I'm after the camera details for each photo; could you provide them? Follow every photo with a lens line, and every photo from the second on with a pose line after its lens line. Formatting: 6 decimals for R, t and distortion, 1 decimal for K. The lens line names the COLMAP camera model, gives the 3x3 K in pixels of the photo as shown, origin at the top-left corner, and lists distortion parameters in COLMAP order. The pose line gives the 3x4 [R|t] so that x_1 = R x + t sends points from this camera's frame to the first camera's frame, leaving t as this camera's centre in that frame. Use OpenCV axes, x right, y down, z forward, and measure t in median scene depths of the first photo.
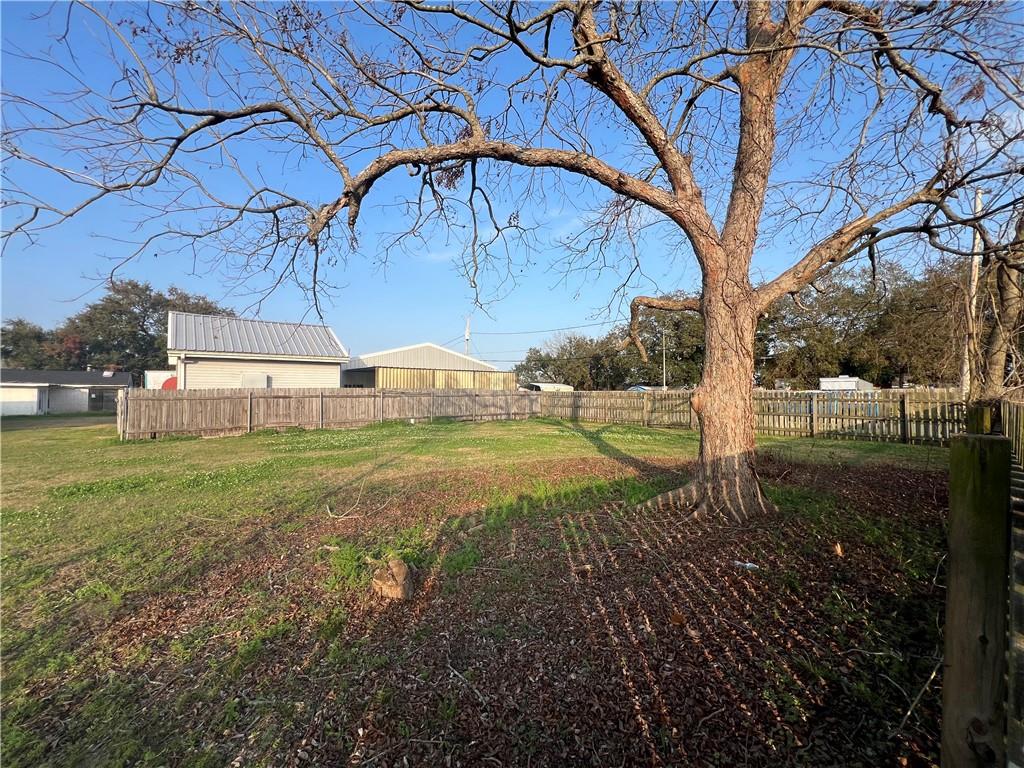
lens RADIAL K [[416.2, 0, 512.0], [0, 416.2, 384.0], [0, 0, 1]] dist [-0.001380, -0.000722]
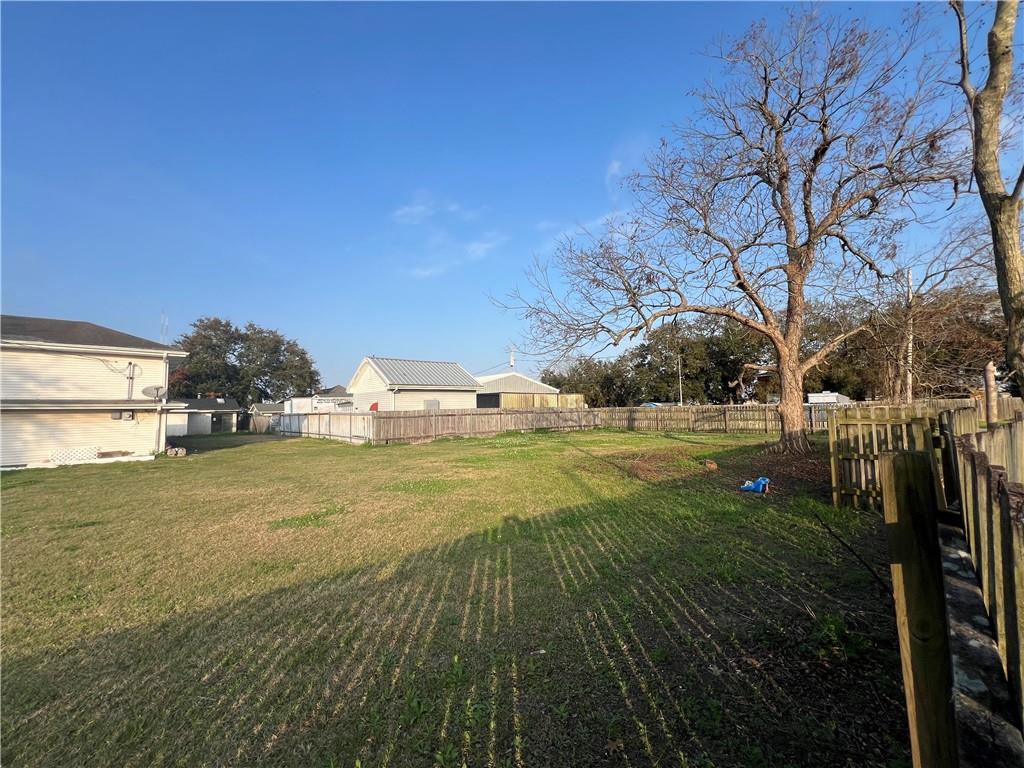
lens RADIAL K [[416.2, 0, 512.0], [0, 416.2, 384.0], [0, 0, 1]] dist [-0.001380, -0.000722]
pose [[0.999288, -0.016466, 0.033943, -0.284194], [0.017944, 0.998884, -0.043701, -0.007180], [-0.033185, 0.044279, 0.998468, -0.328086]]
